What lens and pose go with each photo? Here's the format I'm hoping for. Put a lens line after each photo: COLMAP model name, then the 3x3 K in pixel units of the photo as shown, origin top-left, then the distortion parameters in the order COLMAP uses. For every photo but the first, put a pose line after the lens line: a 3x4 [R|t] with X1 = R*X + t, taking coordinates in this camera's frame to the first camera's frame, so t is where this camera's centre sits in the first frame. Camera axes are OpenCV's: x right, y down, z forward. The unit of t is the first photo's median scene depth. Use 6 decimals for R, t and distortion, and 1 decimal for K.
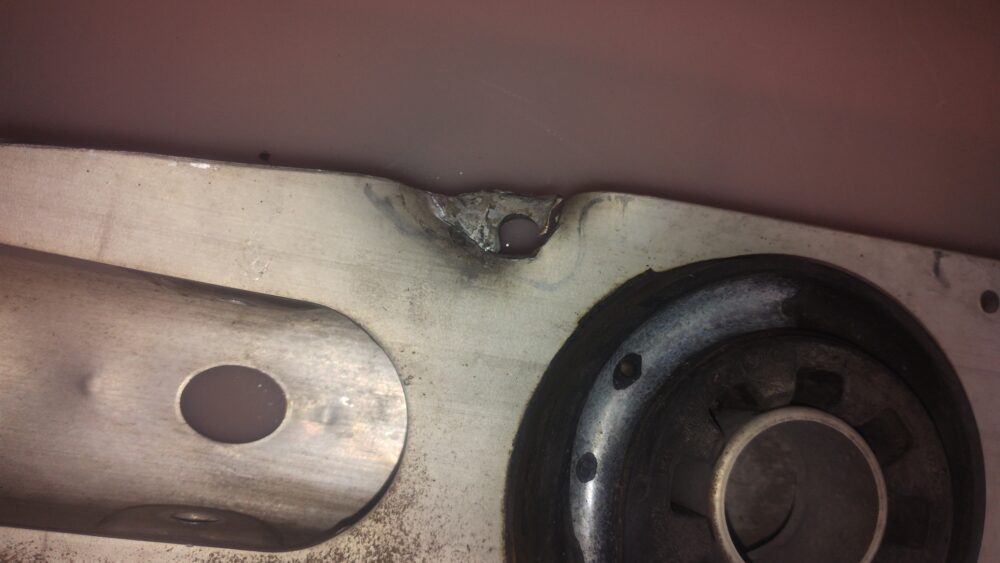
lens RADIAL K [[838.7, 0, 495.8], [0, 838.7, 287.7], [0, 0, 1]] dist [0.049751, -0.080640]
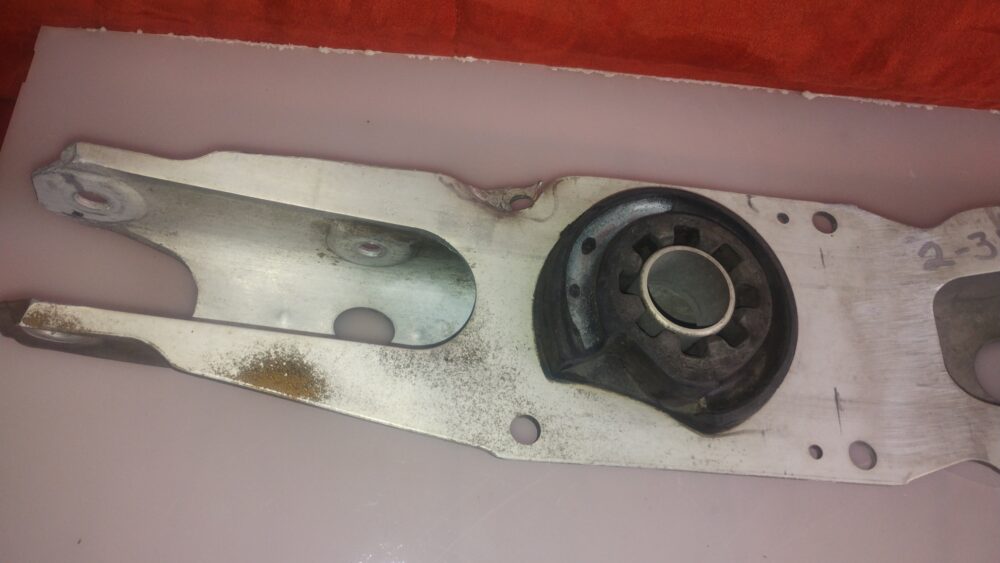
lens RADIAL K [[838.7, 0, 496.4], [0, 838.7, 276.7], [0, 0, 1]] dist [0.049751, -0.080640]
pose [[0.992886, -0.103070, 0.059607, -0.167223], [0.117165, 0.934873, -0.335090, 0.761644], [-0.021187, 0.339690, 0.940299, -0.735128]]
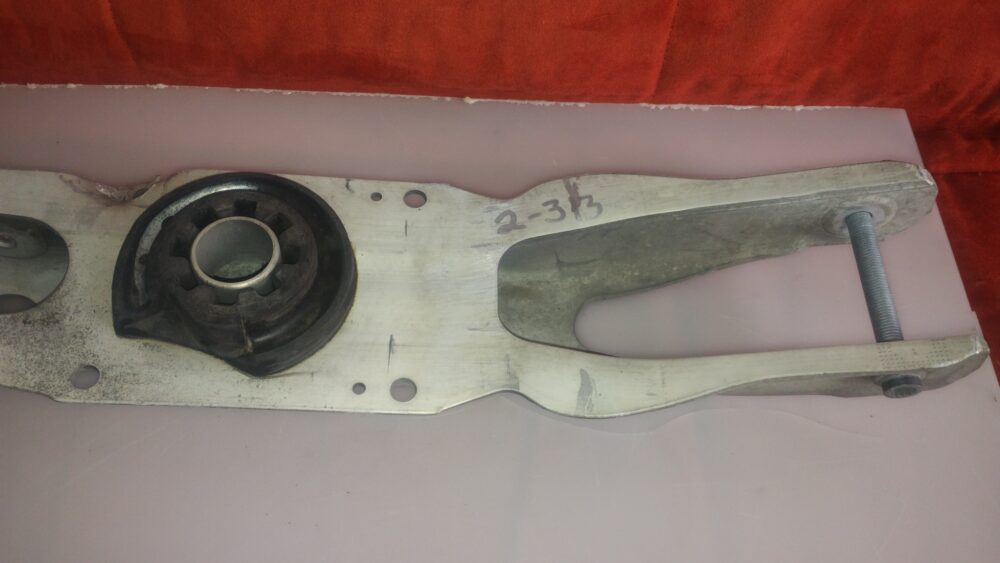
lens RADIAL K [[838.7, 0, 495.1], [0, 838.7, 284.6], [0, 0, 1]] dist [0.049751, -0.080640]
pose [[0.987768, -0.155021, 0.016833, 0.917711], [0.148037, 0.898354, -0.413576, 1.257061], [0.048991, 0.411009, 0.910314, -0.873130]]
